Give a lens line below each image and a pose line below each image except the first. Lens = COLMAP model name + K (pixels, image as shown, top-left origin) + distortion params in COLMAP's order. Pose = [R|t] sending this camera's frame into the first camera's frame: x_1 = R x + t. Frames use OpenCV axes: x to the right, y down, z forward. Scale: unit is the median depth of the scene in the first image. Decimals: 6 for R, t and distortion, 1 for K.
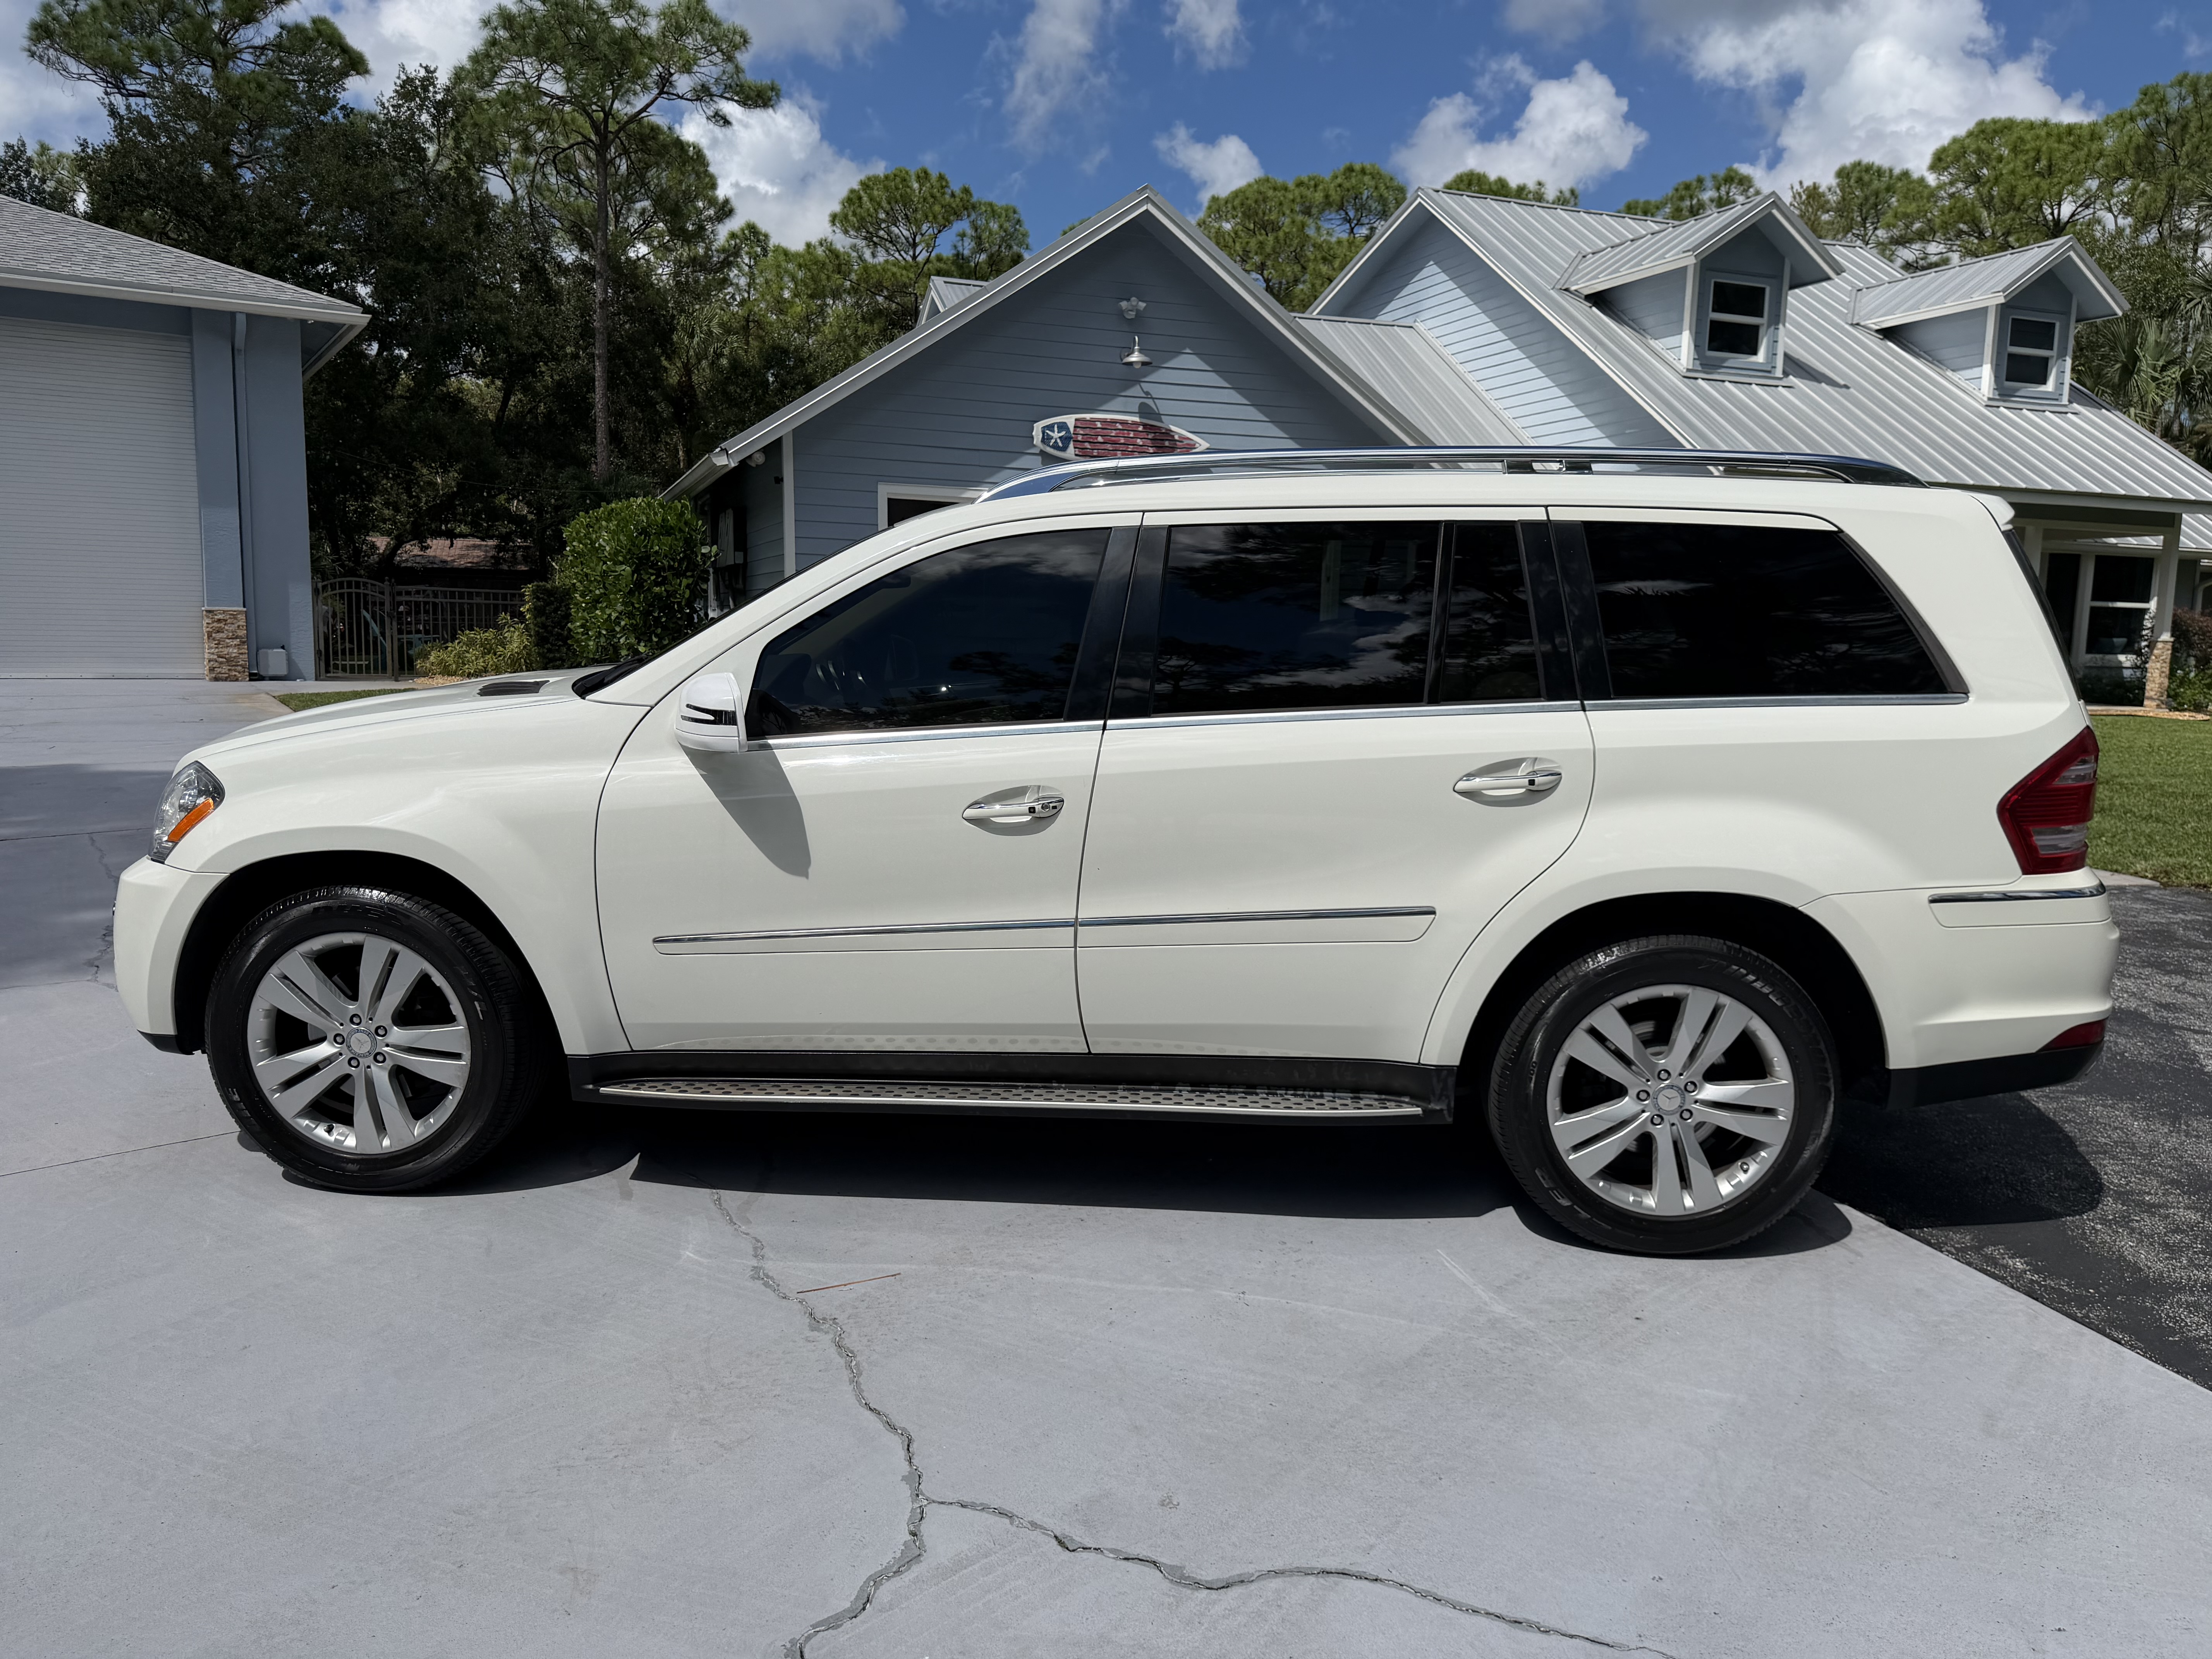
lens RADIAL K [[1547.3, 0, 1106.0], [0, 1547.3, 829.5], [0, 0, 1]] dist [0.042462, -0.005060]
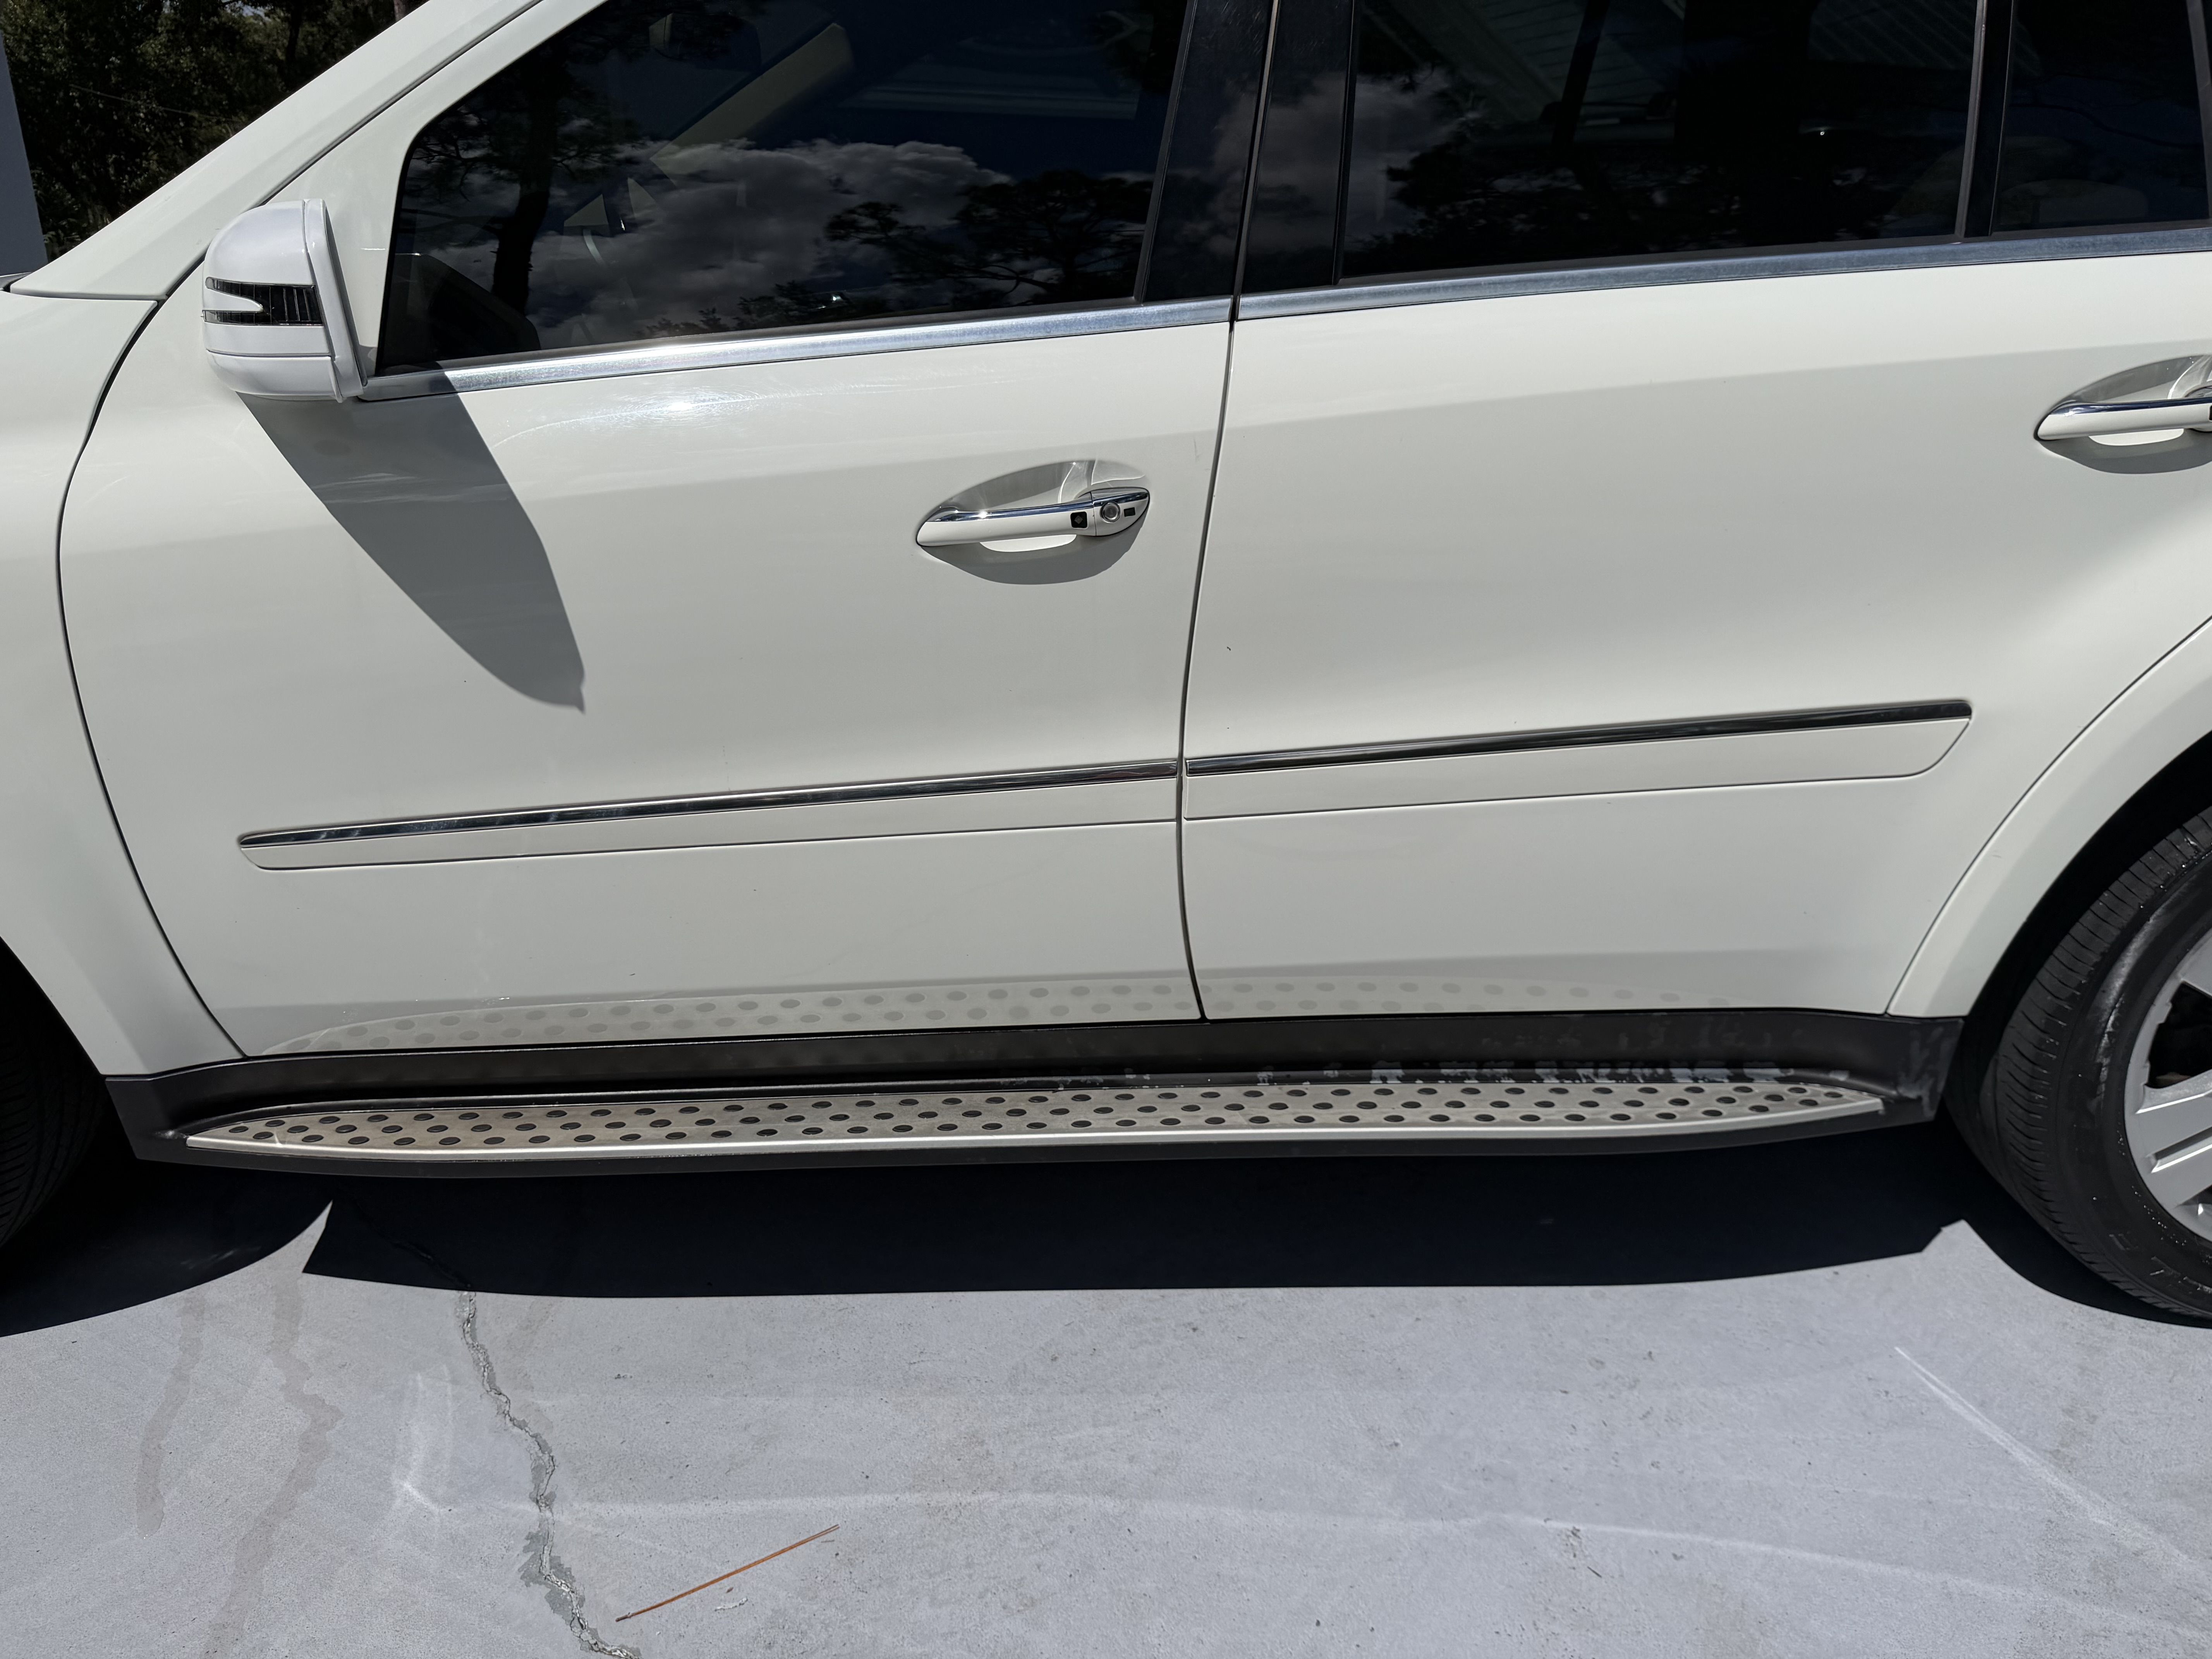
lens RADIAL K [[1547.3, 0, 1106.0], [0, 1547.3, 829.5], [0, 0, 1]] dist [0.042462, -0.005060]
pose [[0.997287, -0.049669, 0.054328, -0.065773], [0.037826, 0.978936, 0.200630, -0.013878], [-0.063149, -0.198031, 0.978159, 0.543269]]
